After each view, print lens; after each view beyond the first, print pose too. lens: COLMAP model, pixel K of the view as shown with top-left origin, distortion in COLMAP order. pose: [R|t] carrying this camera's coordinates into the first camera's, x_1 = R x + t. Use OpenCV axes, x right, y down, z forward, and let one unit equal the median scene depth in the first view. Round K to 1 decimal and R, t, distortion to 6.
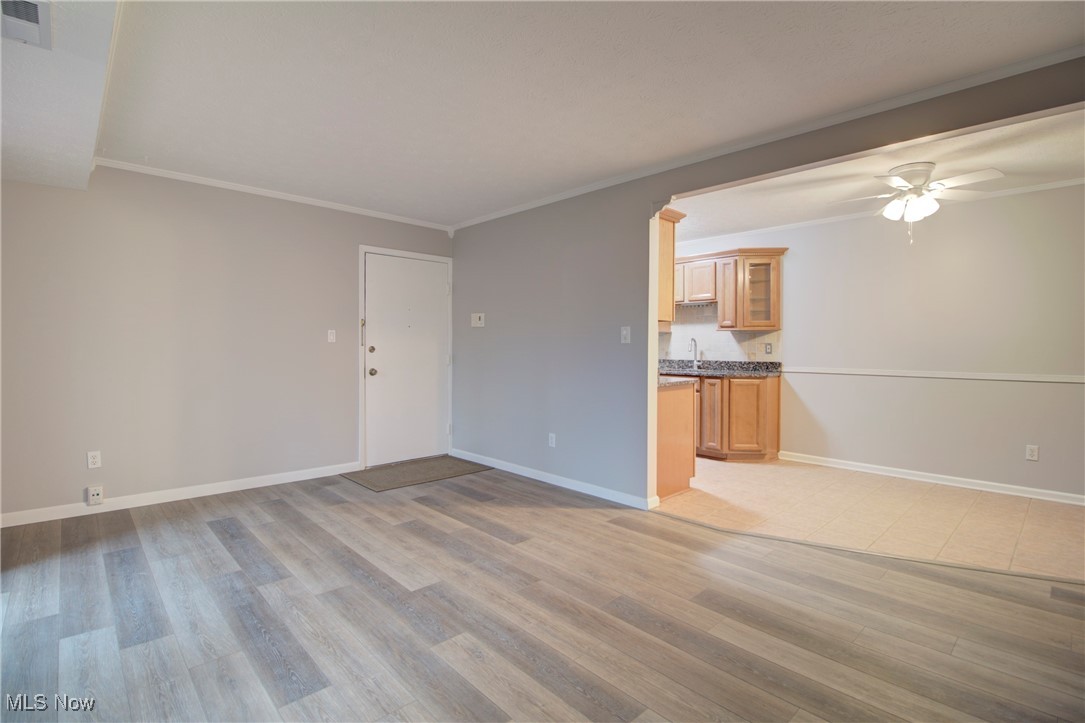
lens RADIAL K [[506.1, 0, 540.1], [0, 506.1, 354.1], [0, 0, 1]] dist [-0.005803, -0.003821]
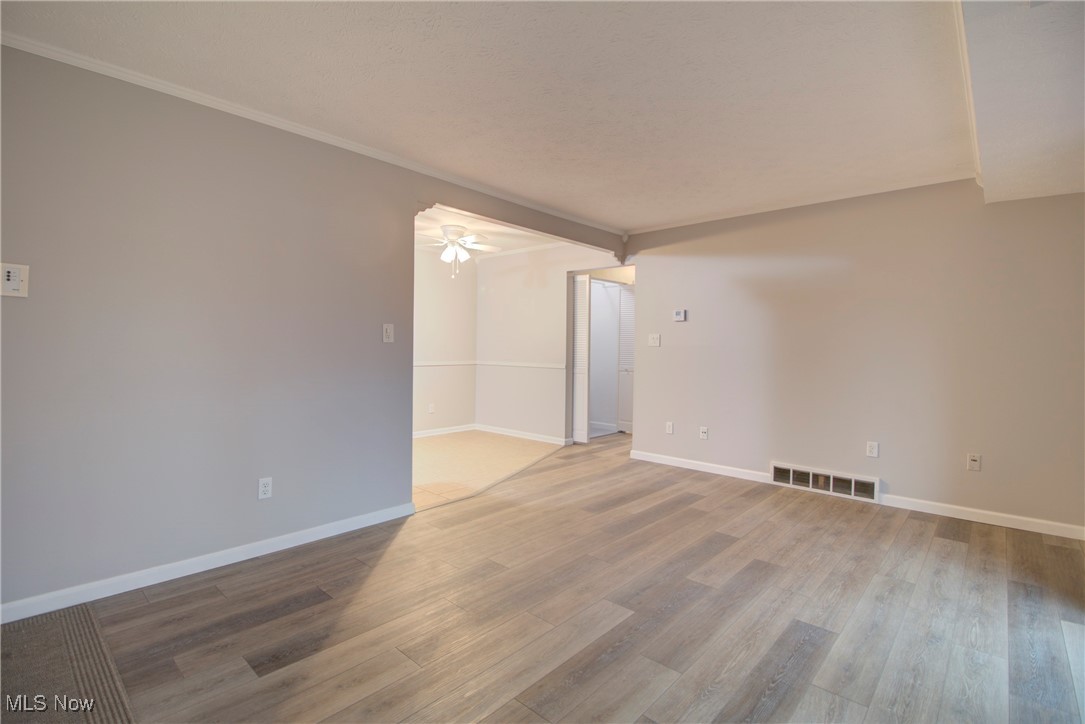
lens RADIAL K [[506.1, 0, 536.7], [0, 506.1, 351.8], [0, 0, 1]] dist [-0.005803, -0.003821]
pose [[-0.069662, -0.016506, 0.997434, -1.225479], [0.003714, 0.999852, 0.016805, -0.030085], [-0.997564, 0.004875, -0.069590, 1.307043]]
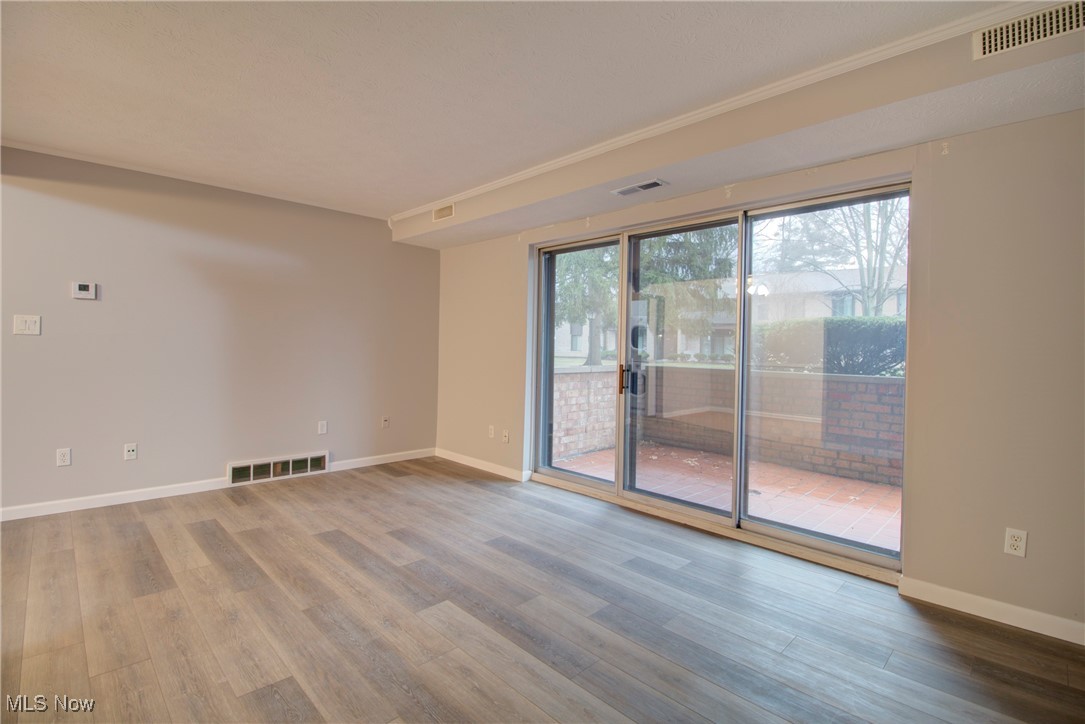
lens RADIAL K [[506.1, 0, 539.1], [0, 506.1, 352.2], [0, 0, 1]] dist [-0.005803, -0.003821]
pose [[-0.999489, -0.024021, -0.021085, -0.418454], [-0.024563, 0.999365, 0.025830, -0.037856], [0.020451, 0.026335, -0.999444, 2.059845]]
